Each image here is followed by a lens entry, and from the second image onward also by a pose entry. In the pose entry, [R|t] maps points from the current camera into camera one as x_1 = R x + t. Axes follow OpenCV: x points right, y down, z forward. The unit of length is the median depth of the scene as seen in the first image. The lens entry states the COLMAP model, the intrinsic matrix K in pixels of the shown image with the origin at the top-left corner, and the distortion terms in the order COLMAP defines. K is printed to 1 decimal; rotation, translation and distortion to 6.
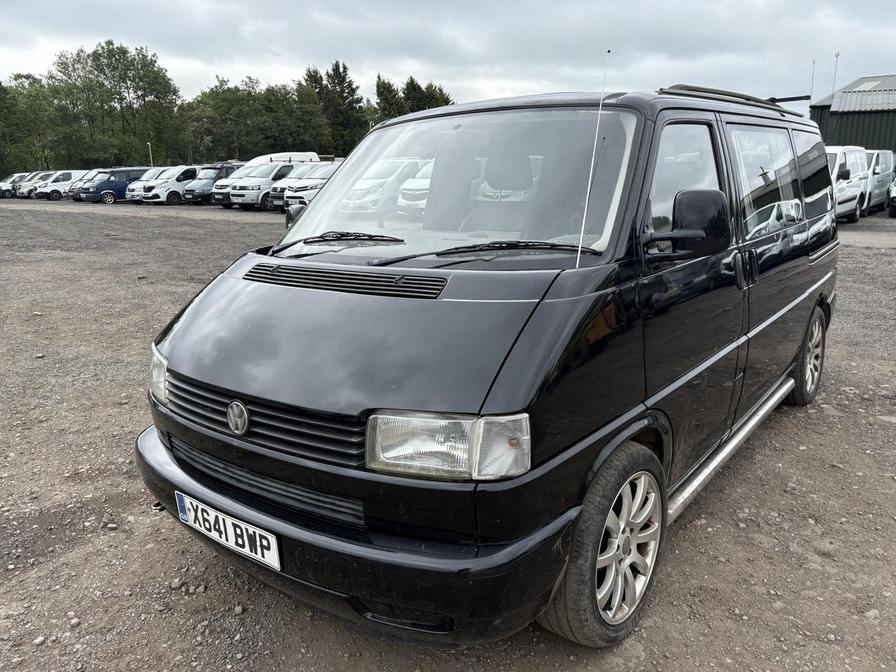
lens RADIAL K [[672.9, 0, 448.0], [0, 672.9, 336.0], [0, 0, 1]] dist [0.076048, -0.099939]
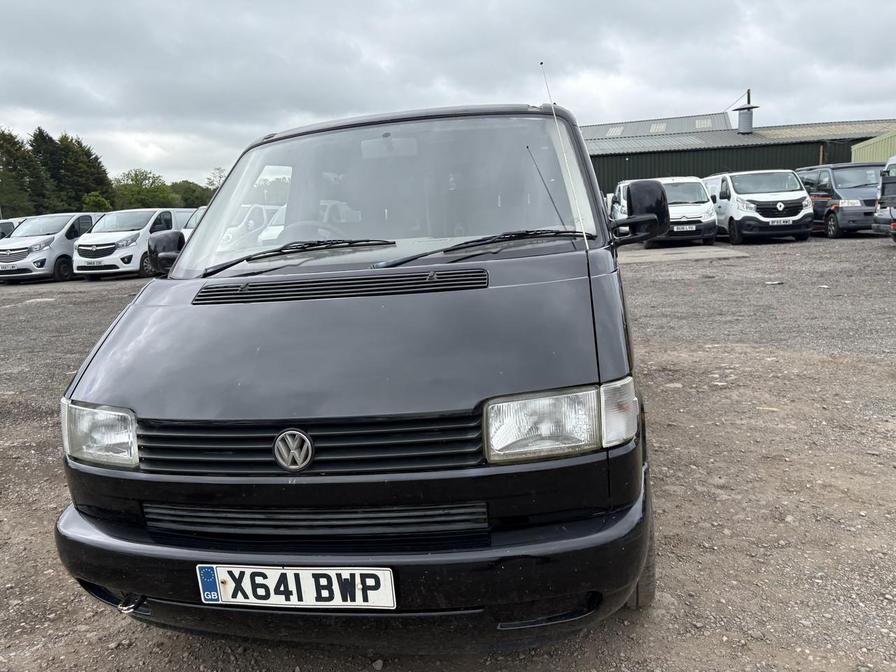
lens RADIAL K [[677.9, 0, 448.3], [0, 677.9, 323.6], [0, 0, 1]] dist [0.073956, -0.108671]
pose [[0.889510, -0.111963, 0.442986, -0.486061], [0.151798, 0.986859, -0.055384, 0.040628], [-0.430964, 0.116509, 0.894816, 0.132844]]
